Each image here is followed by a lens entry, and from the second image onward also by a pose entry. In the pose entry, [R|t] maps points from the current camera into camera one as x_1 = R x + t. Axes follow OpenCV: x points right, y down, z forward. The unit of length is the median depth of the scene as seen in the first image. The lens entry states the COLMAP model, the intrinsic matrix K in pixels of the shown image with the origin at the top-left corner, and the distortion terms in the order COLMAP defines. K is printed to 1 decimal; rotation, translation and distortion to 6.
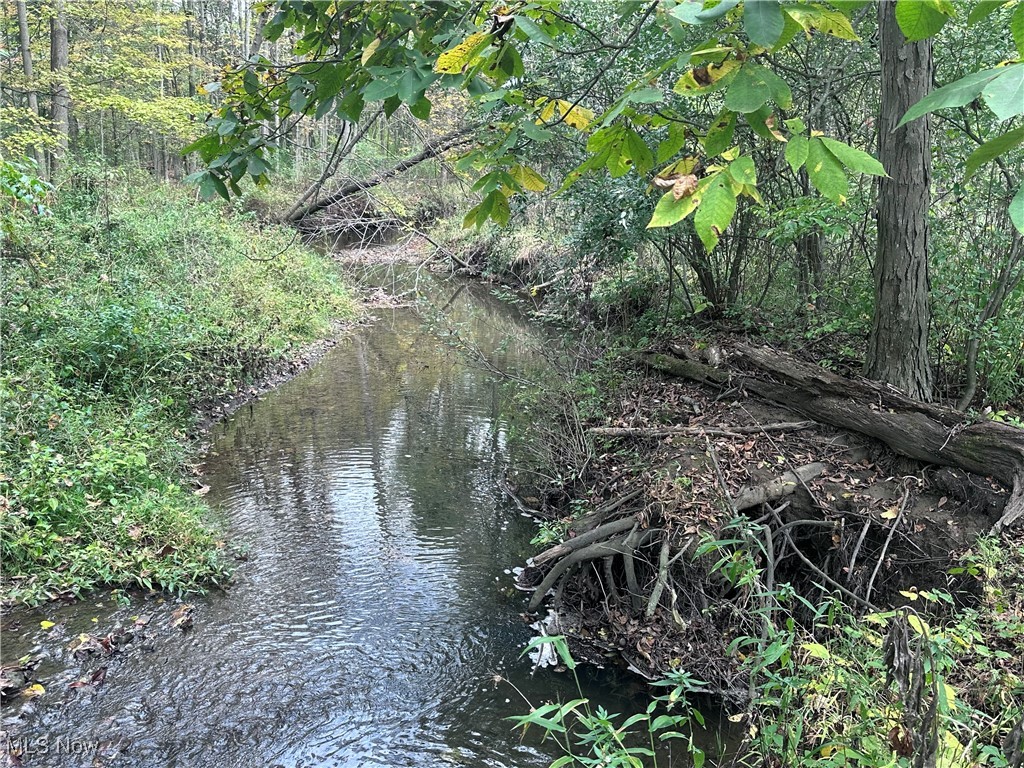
lens RADIAL K [[882.4, 0, 508.1], [0, 882.4, 384.9], [0, 0, 1]] dist [0.070188, -0.058898]
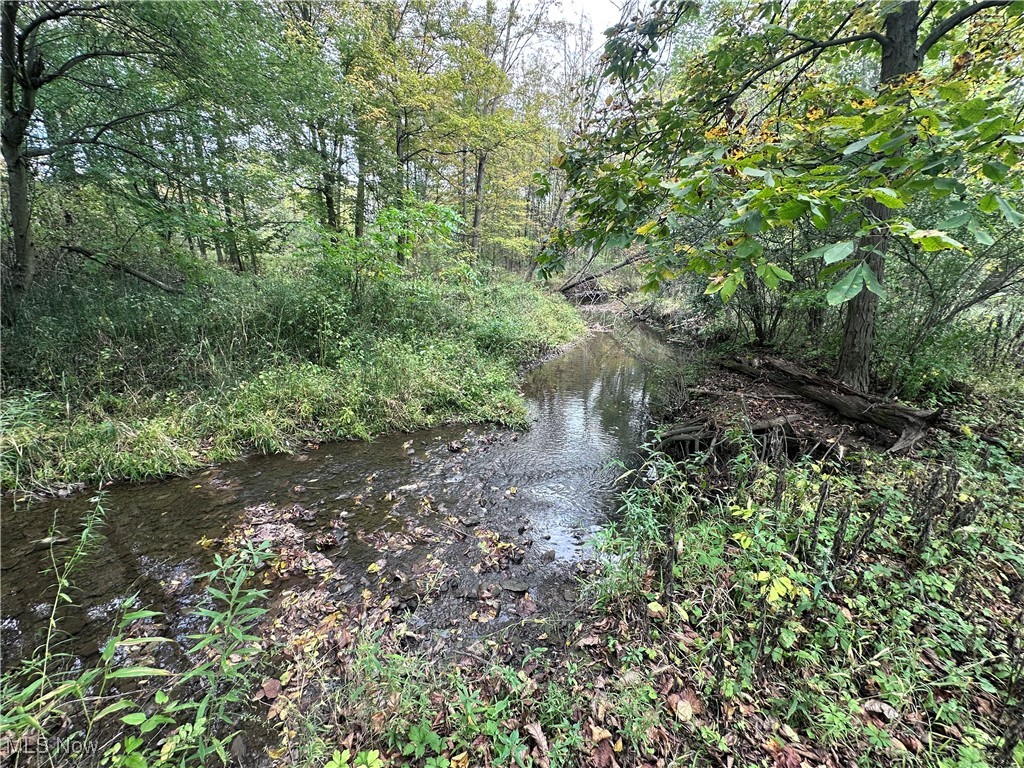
lens RADIAL K [[404.9, 0, 513.1], [0, 404.9, 379.8], [0, 0, 1]] dist [-0.012323, 0.001749]
pose [[0.938955, 0.114375, -0.324471, 0.006272], [-0.104791, 0.993387, 0.046922, 0.025197], [0.327692, -0.010056, 0.944731, -0.109460]]
